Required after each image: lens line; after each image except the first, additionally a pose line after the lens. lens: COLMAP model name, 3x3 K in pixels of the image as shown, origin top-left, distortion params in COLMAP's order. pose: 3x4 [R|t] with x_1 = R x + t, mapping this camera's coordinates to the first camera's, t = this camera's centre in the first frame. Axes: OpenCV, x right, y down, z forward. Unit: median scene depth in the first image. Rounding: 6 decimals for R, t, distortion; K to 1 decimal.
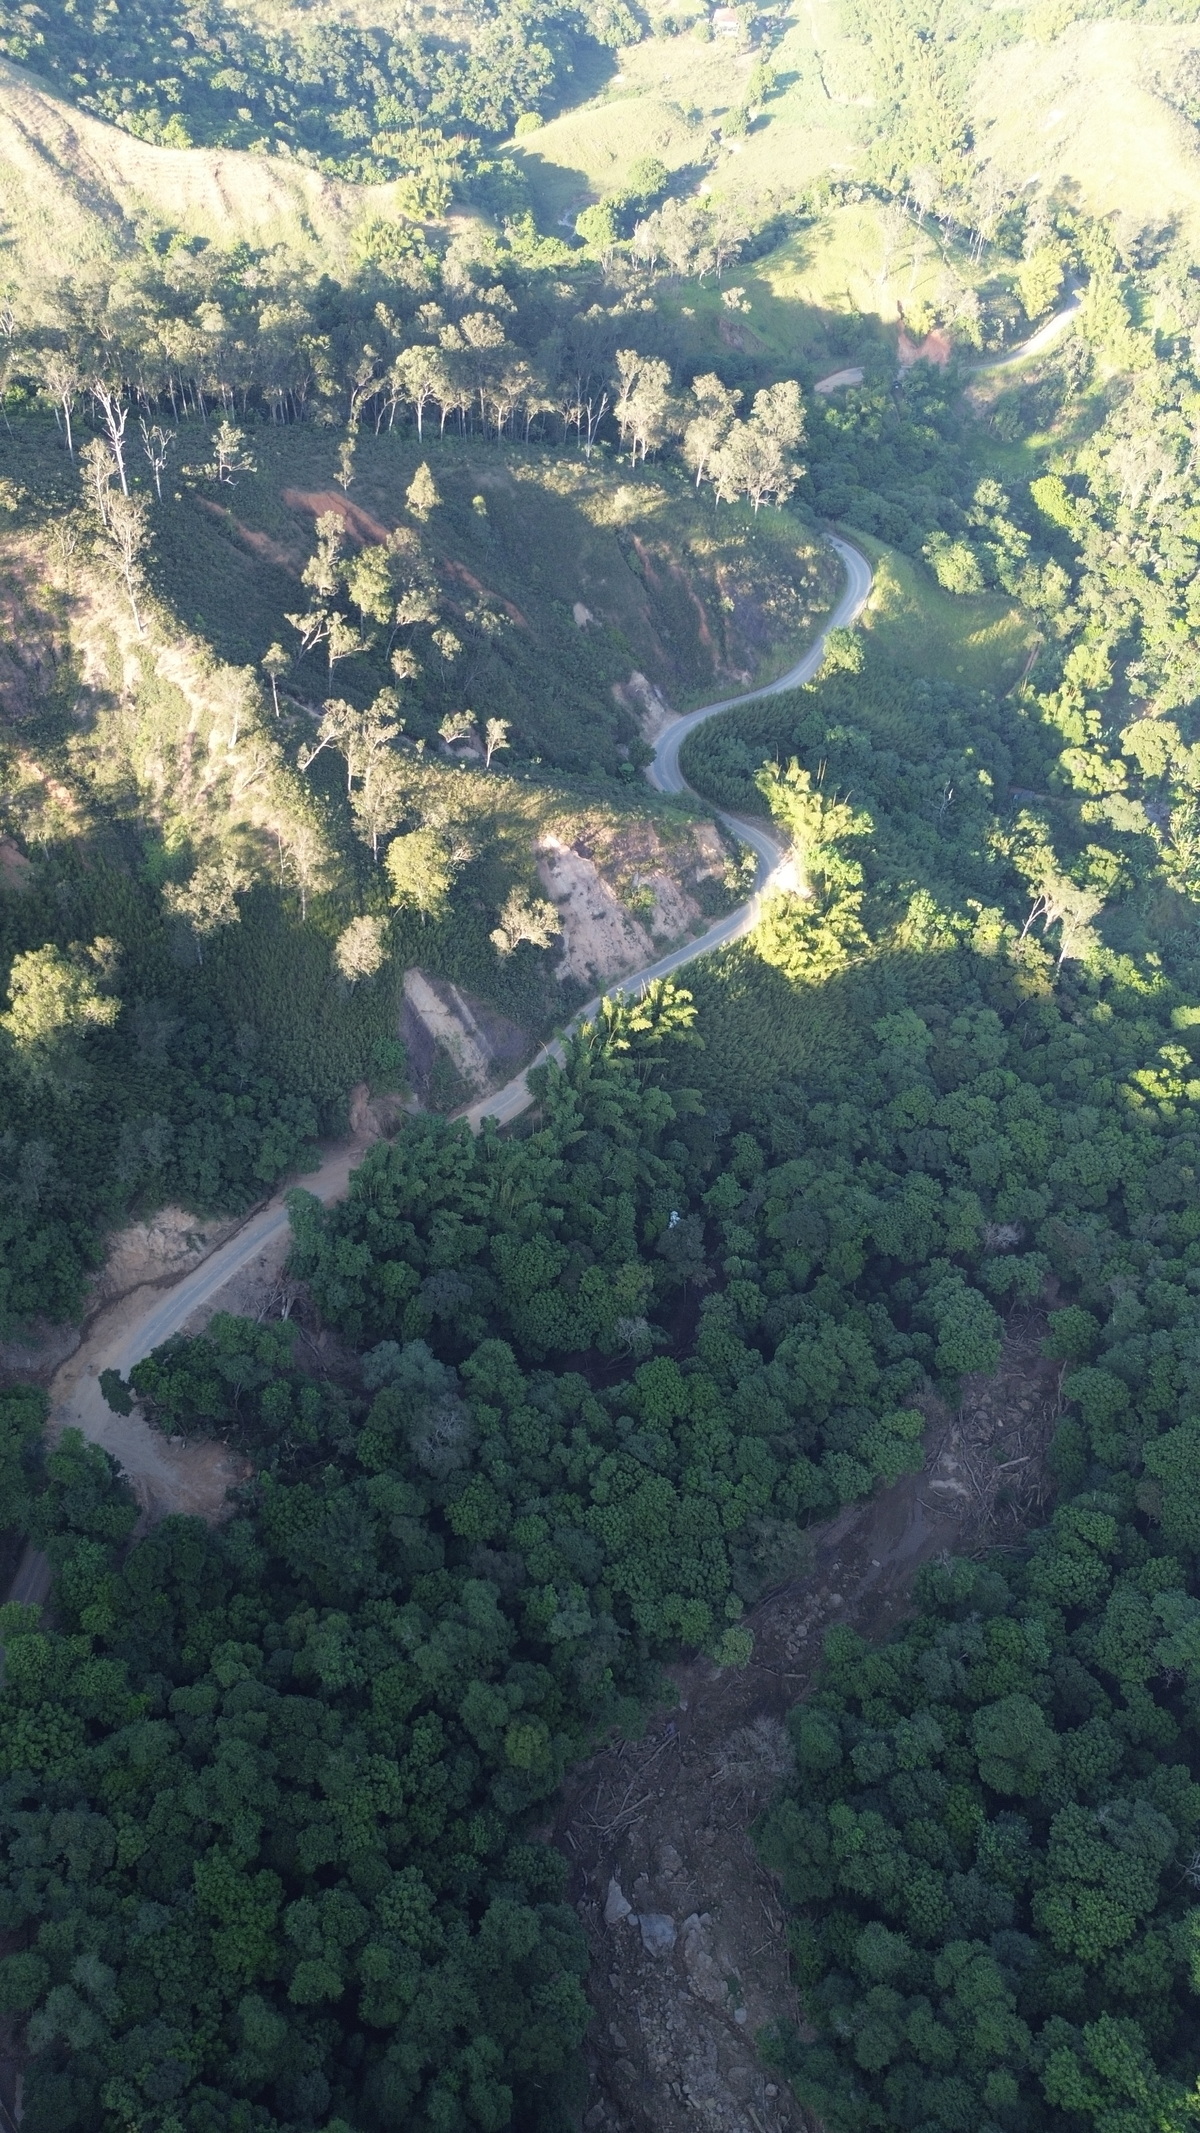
lens RADIAL K [[1509.2, 0, 594.7], [0, 1509.2, 1057.8], [0, 0, 1]] dist [0.060133, -0.054846]
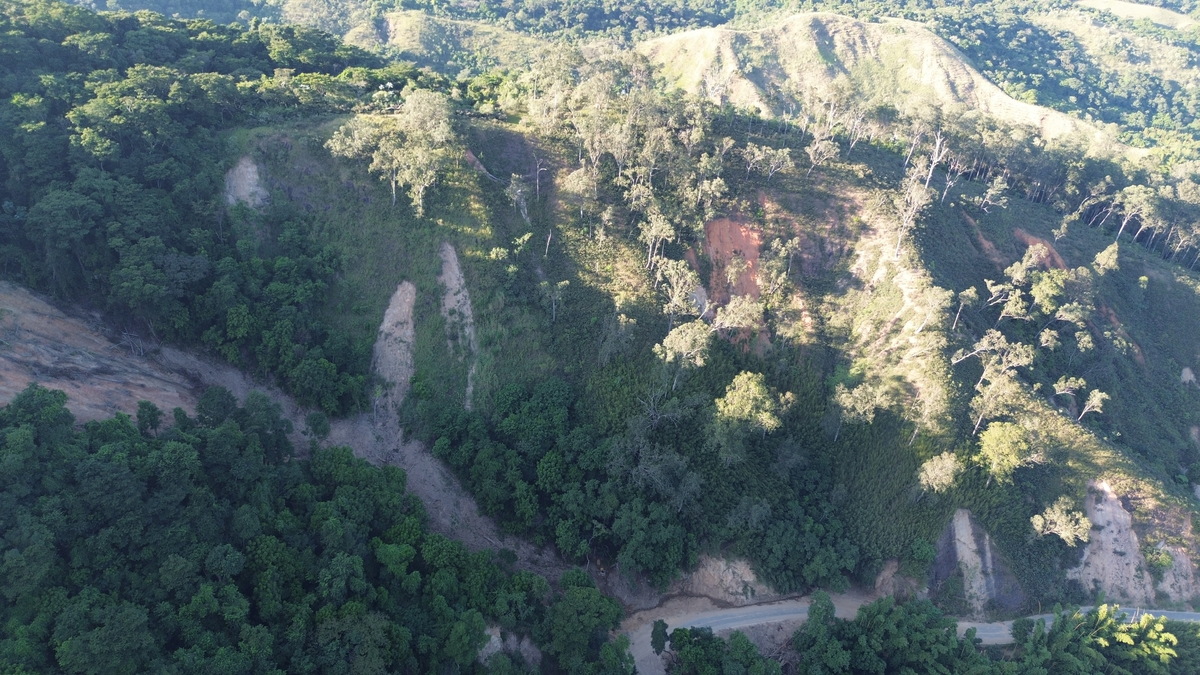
lens RADIAL K [[849.0, 0, 607.4], [0, 849.0, 336.5], [0, 0, 1]] dist [0.060133, -0.054846]
pose [[0.760988, 0.362212, -0.538238, -0.000588], [-0.506244, 0.850369, -0.143490, 0.088884], [0.405727, 0.381674, 0.830488, 0.116555]]
